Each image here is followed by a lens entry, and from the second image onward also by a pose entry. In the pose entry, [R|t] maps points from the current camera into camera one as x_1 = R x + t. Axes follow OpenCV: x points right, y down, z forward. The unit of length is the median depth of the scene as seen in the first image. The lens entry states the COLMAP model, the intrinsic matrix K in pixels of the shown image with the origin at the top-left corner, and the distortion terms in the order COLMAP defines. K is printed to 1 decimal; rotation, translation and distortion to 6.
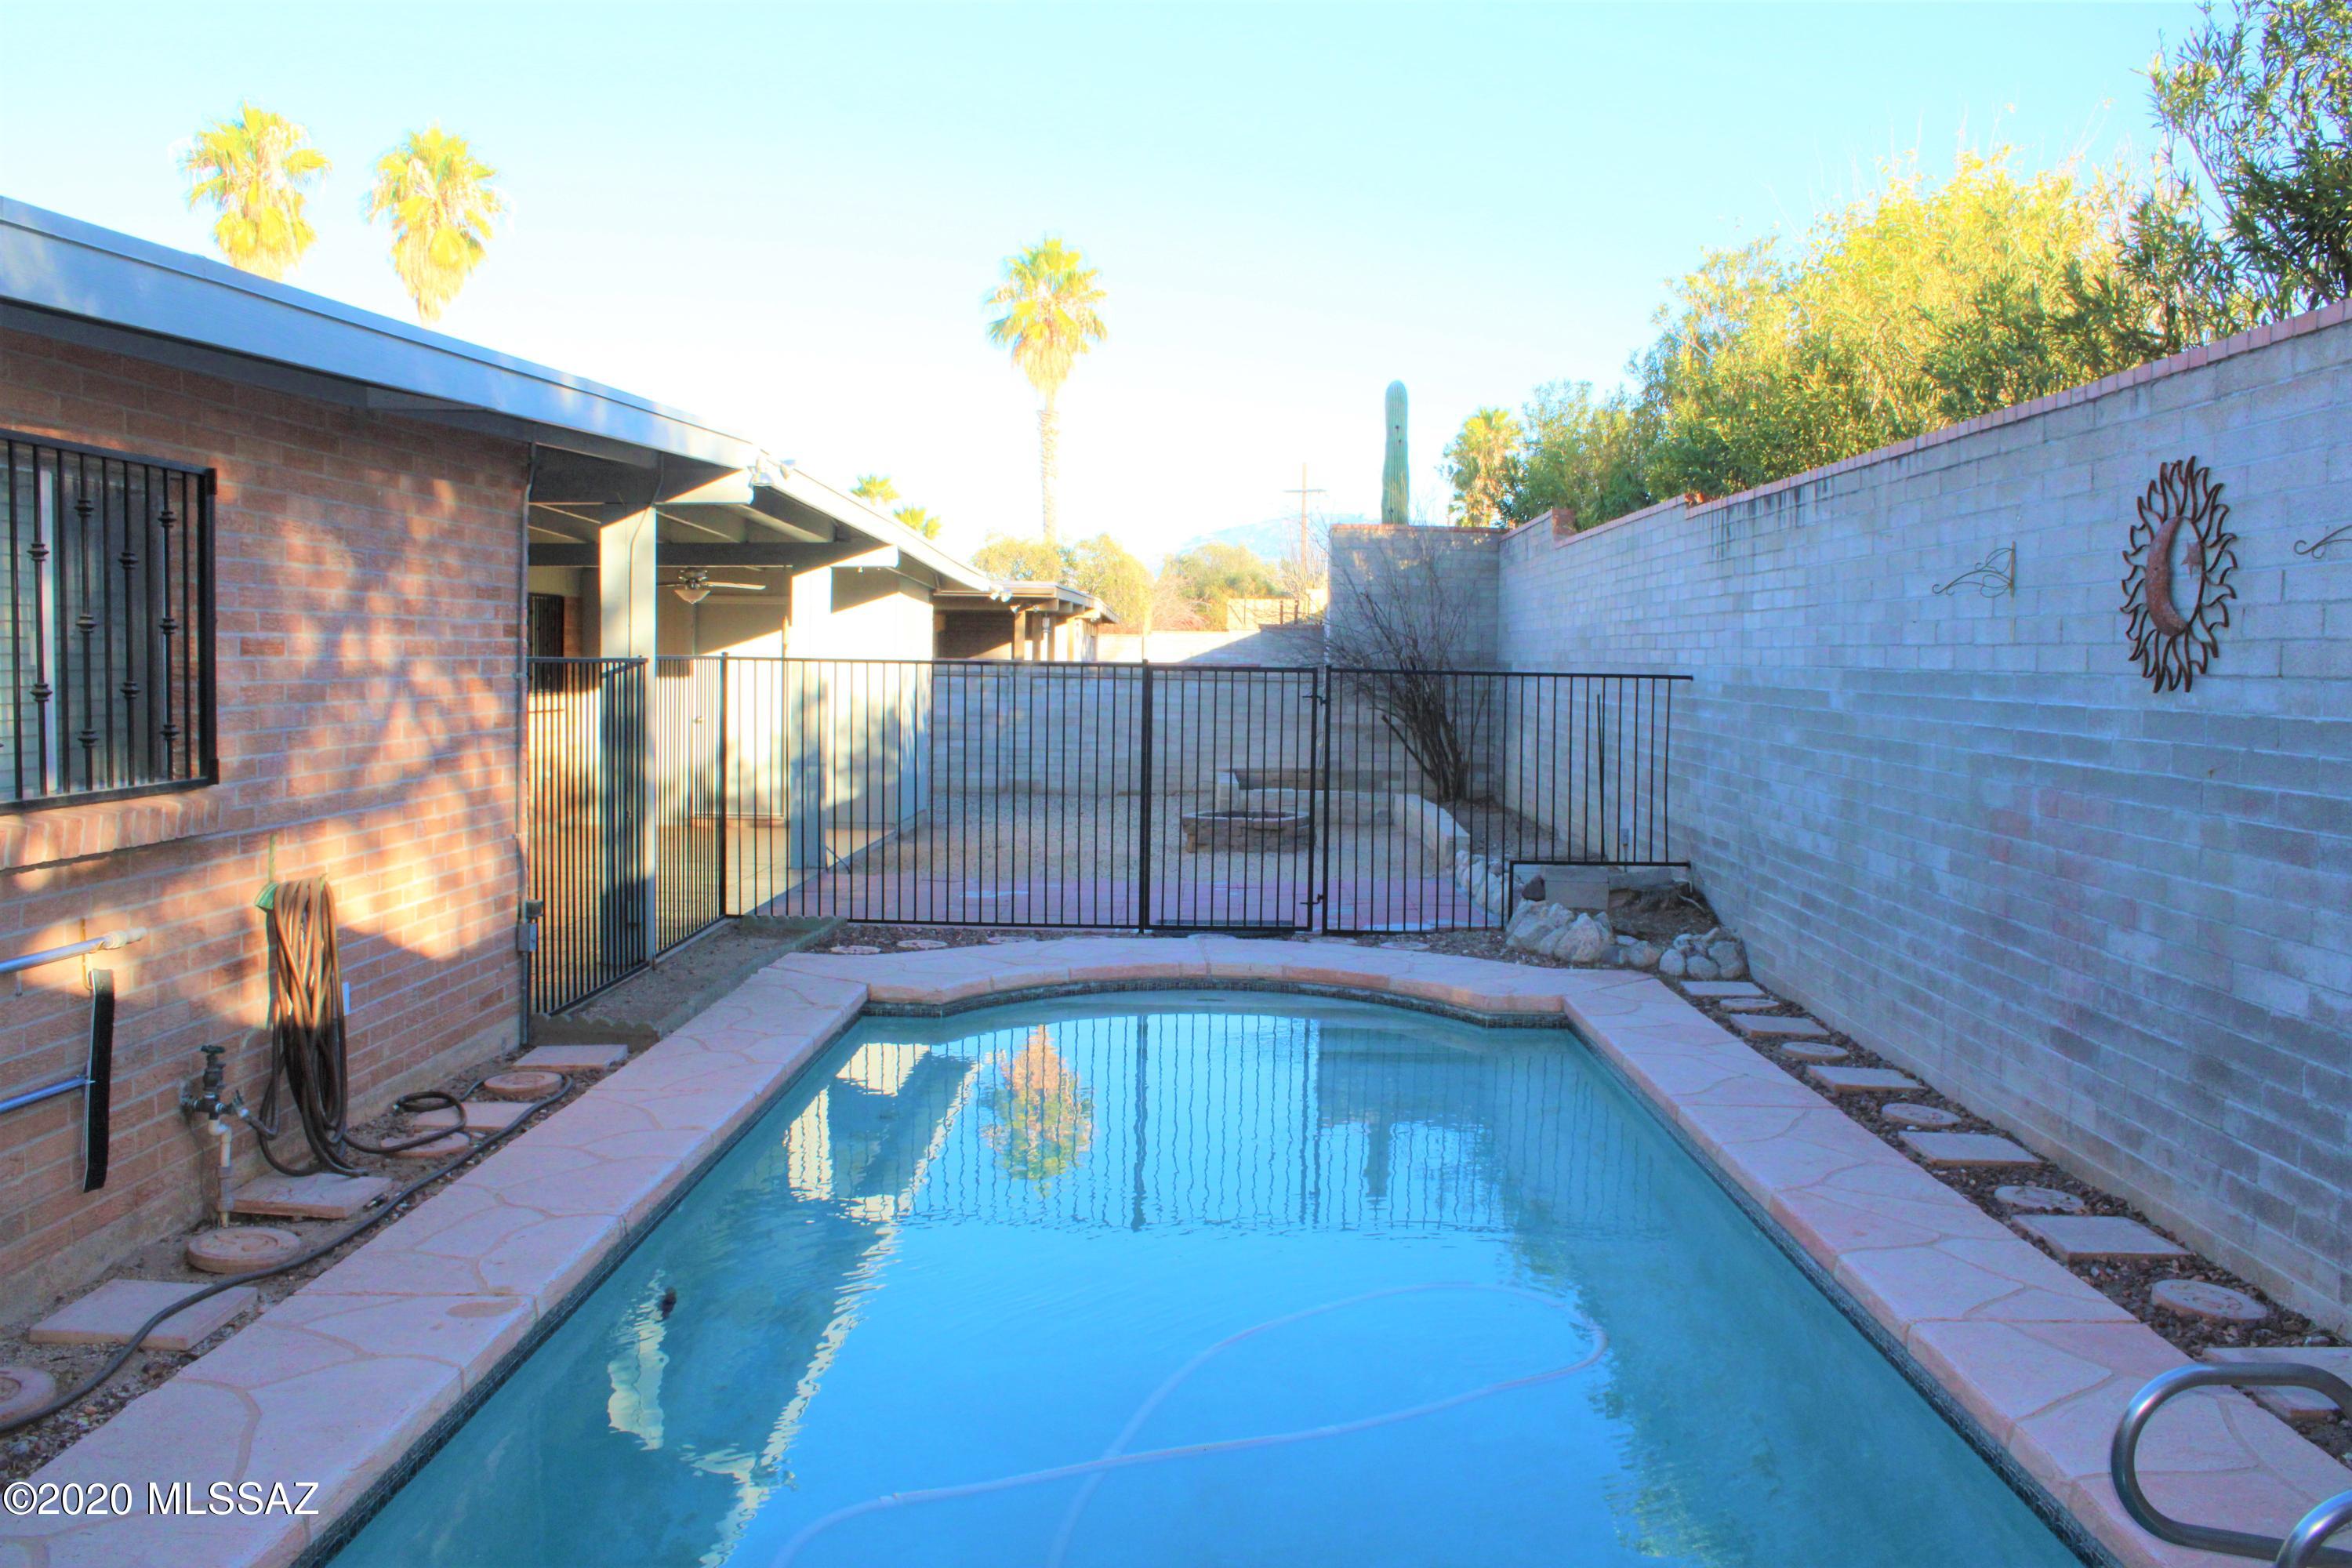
lens RADIAL K [[1940.8, 0, 1176.0], [0, 1940.8, 784.0], [0, 0, 1]] dist [-0.166898, 0.143588]
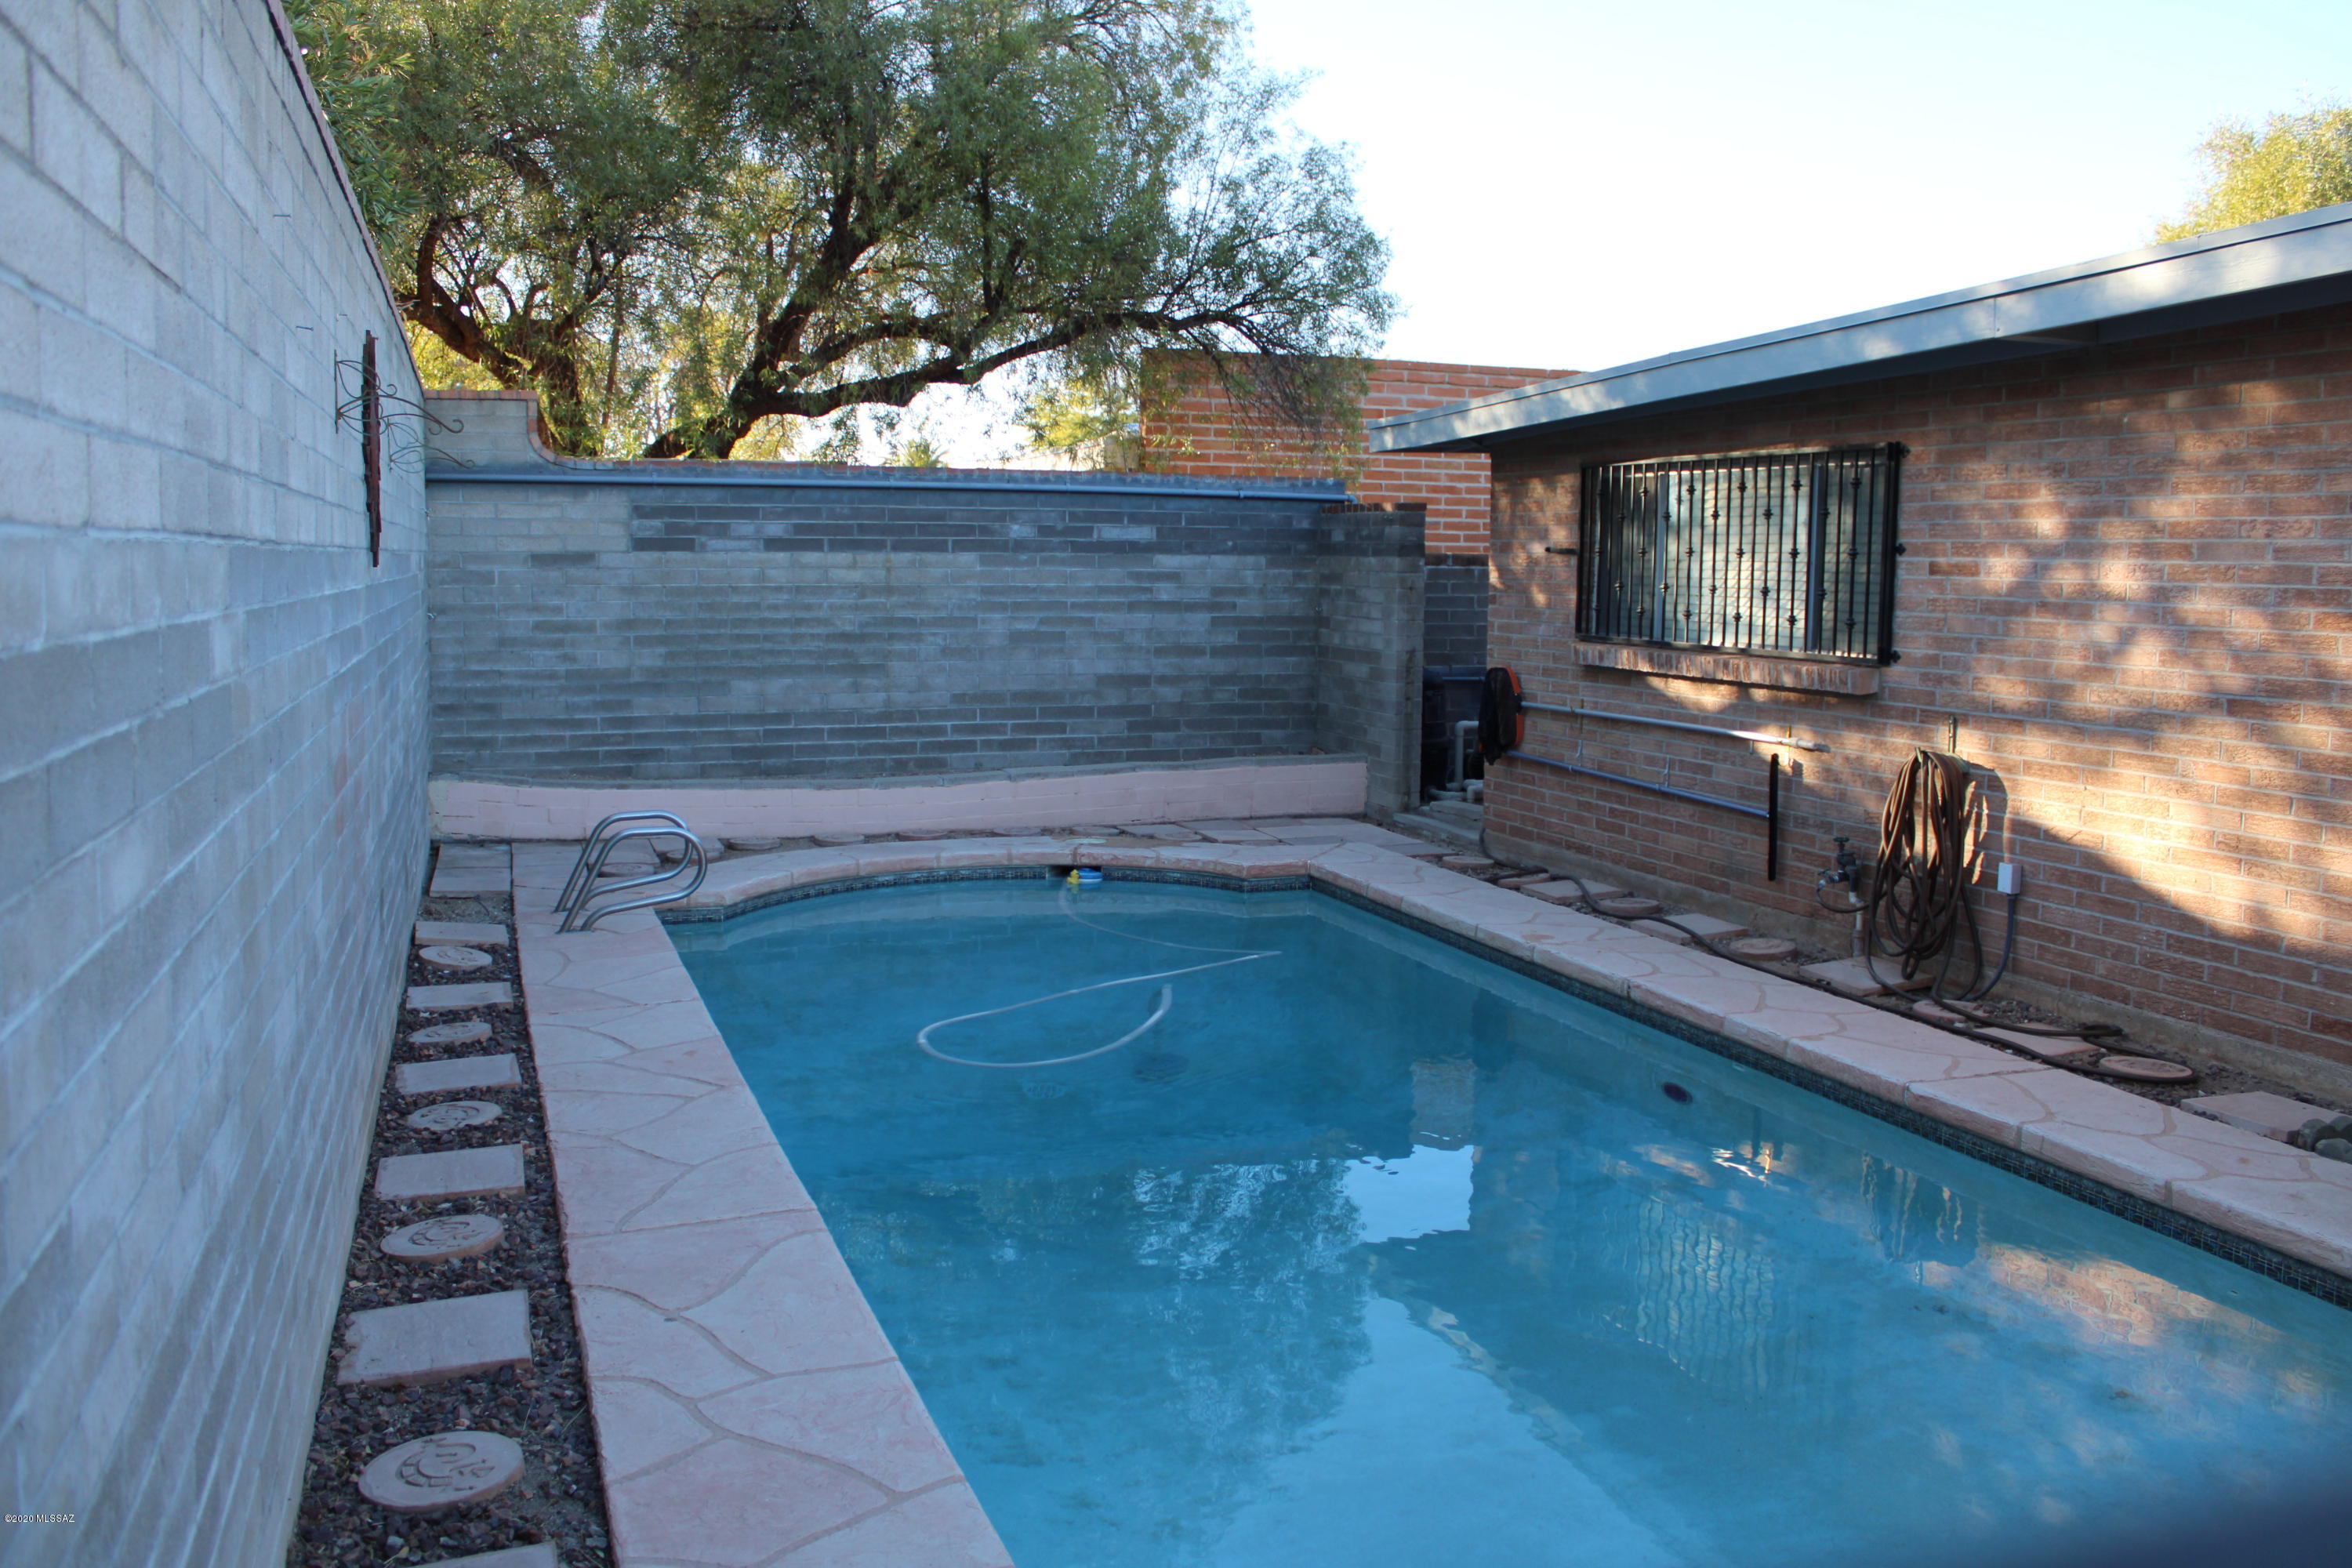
lens RADIAL K [[1948.3, 0, 1176.0], [0, 1948.3, 784.0], [0, 0, 1]] dist [-0.165504, 0.146299]
pose [[-0.935201, 0.025270, -0.353216, 0.267679], [-0.041244, 0.982890, 0.179519, -0.080570], [0.351708, 0.182454, -0.918157, 1.162509]]
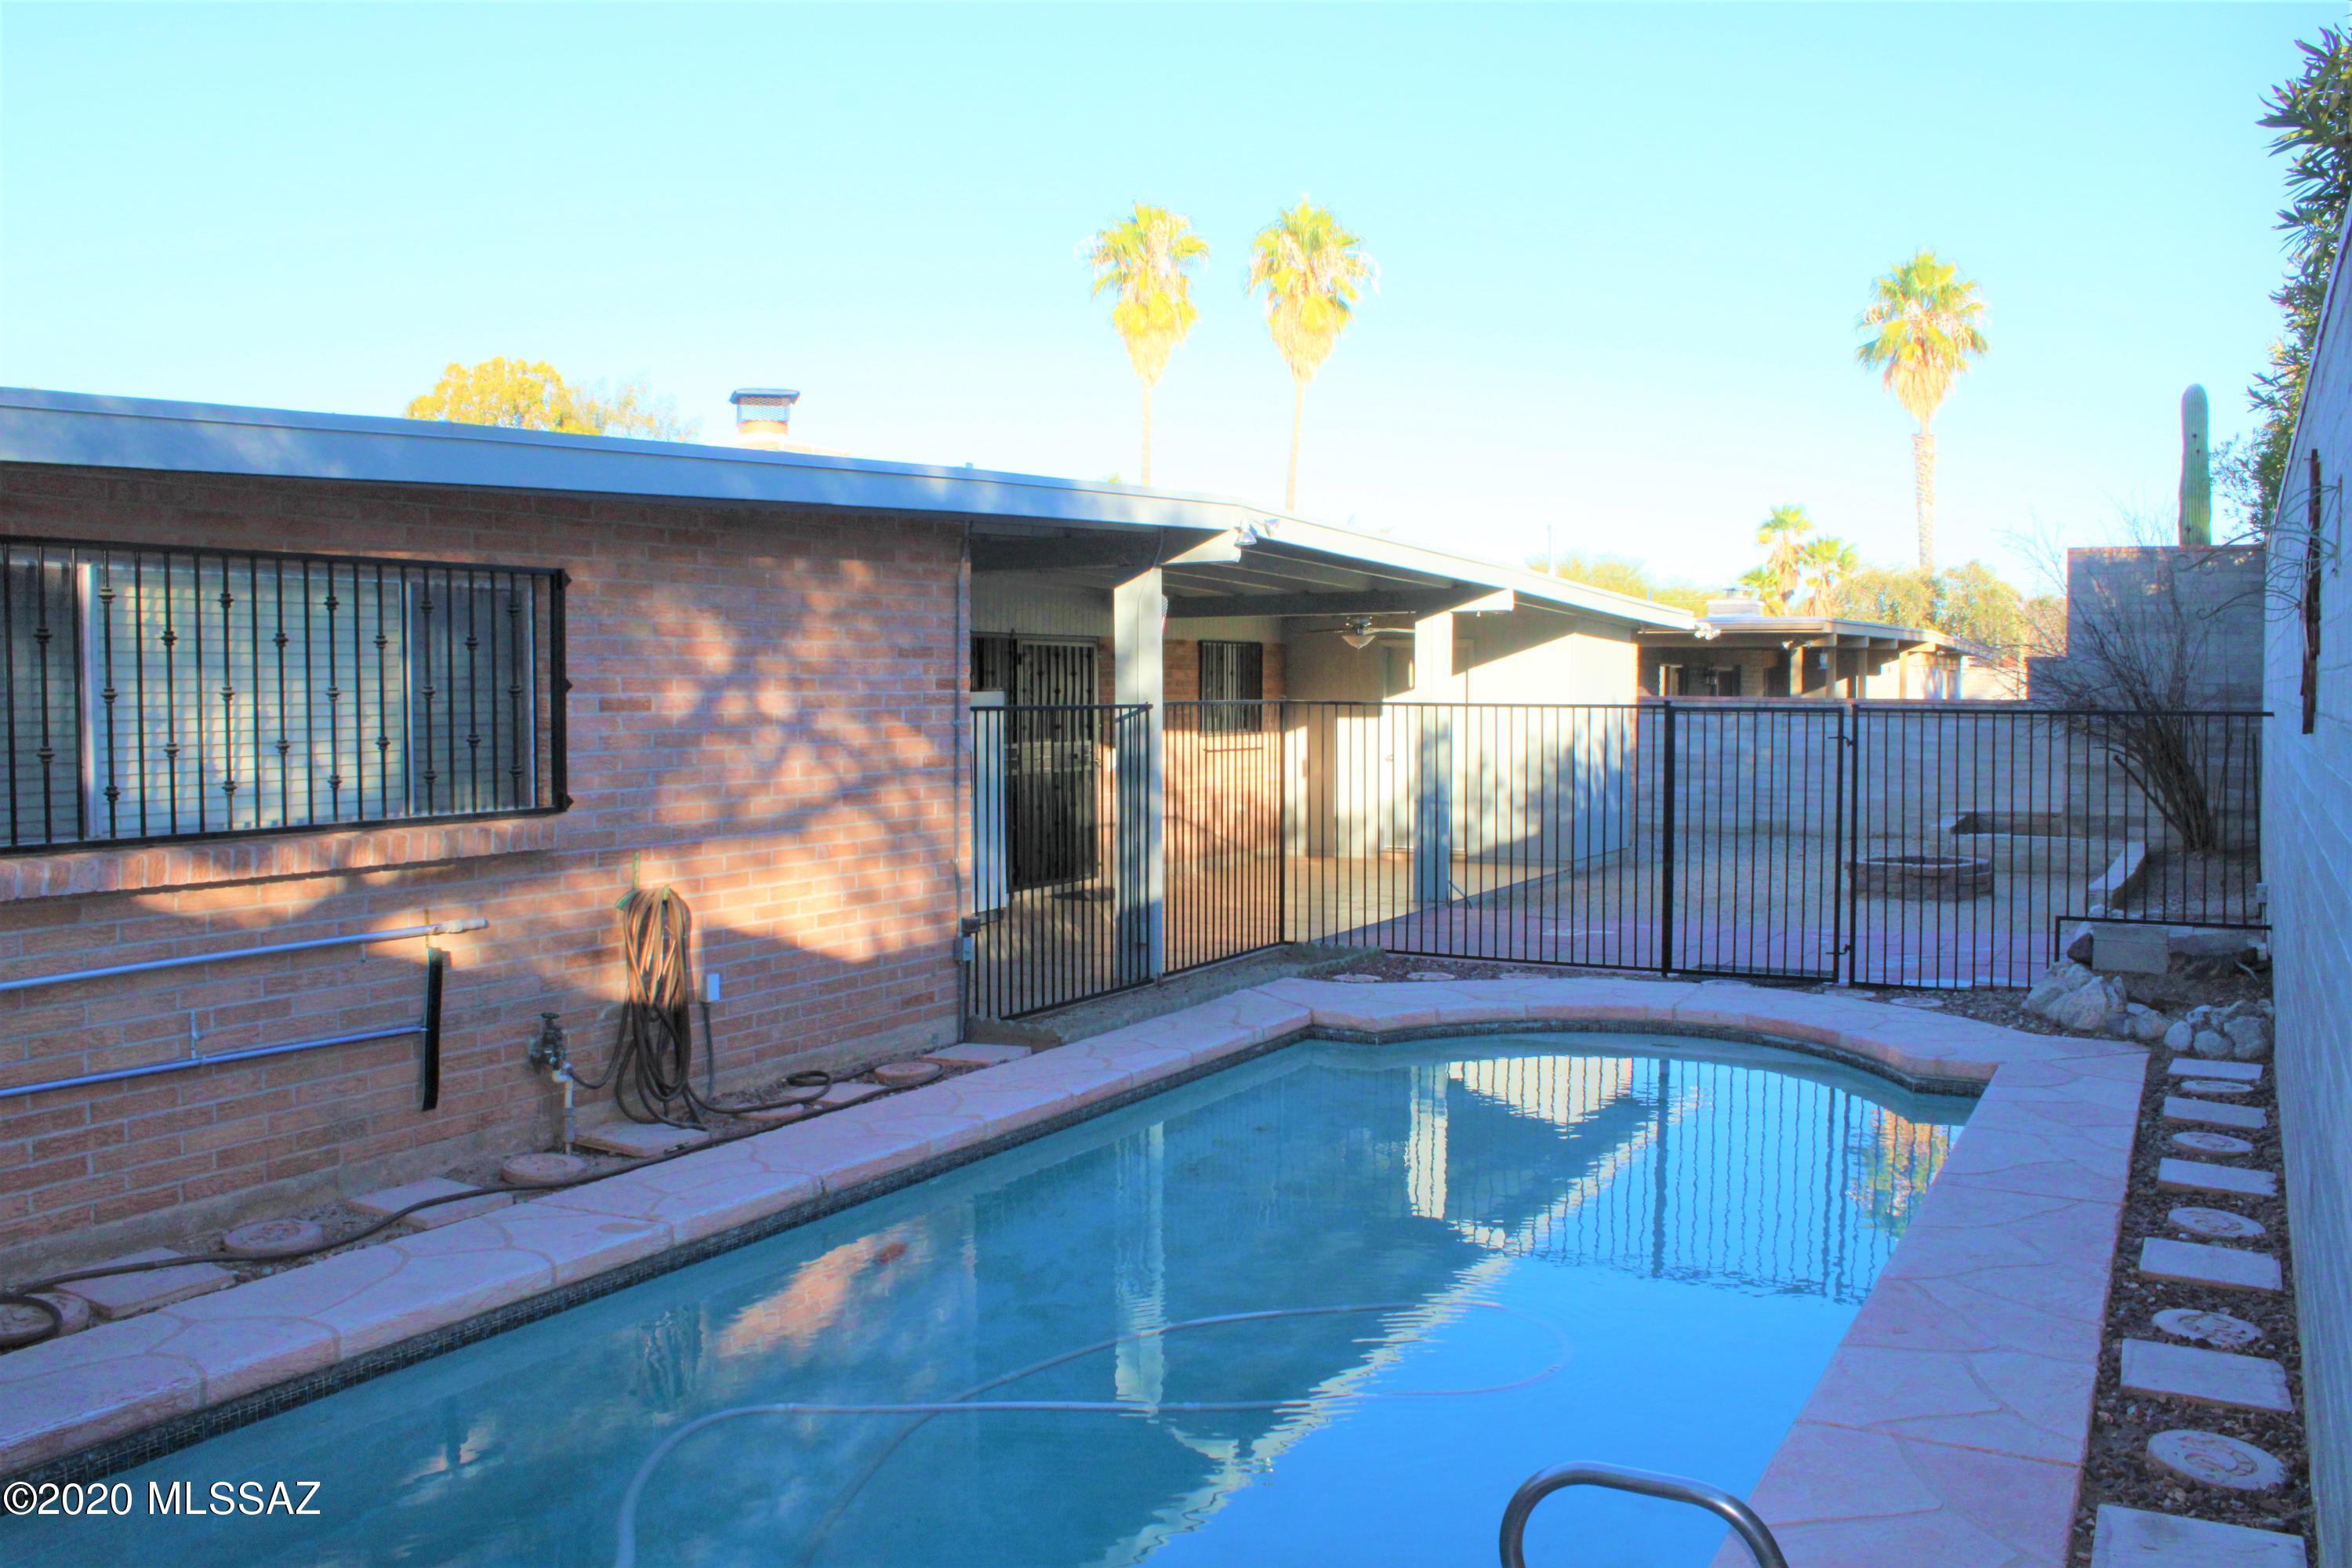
lens RADIAL K [[1940.8, 0, 1176.0], [0, 1940.8, 784.0], [0, 0, 1]] dist [-0.166898, 0.143588]
pose [[0.883618, 0.007887, -0.468143, 0.258448], [-0.016509, 0.999761, -0.014318, -0.003759], [0.467918, 0.020380, 0.883537, 0.017084]]
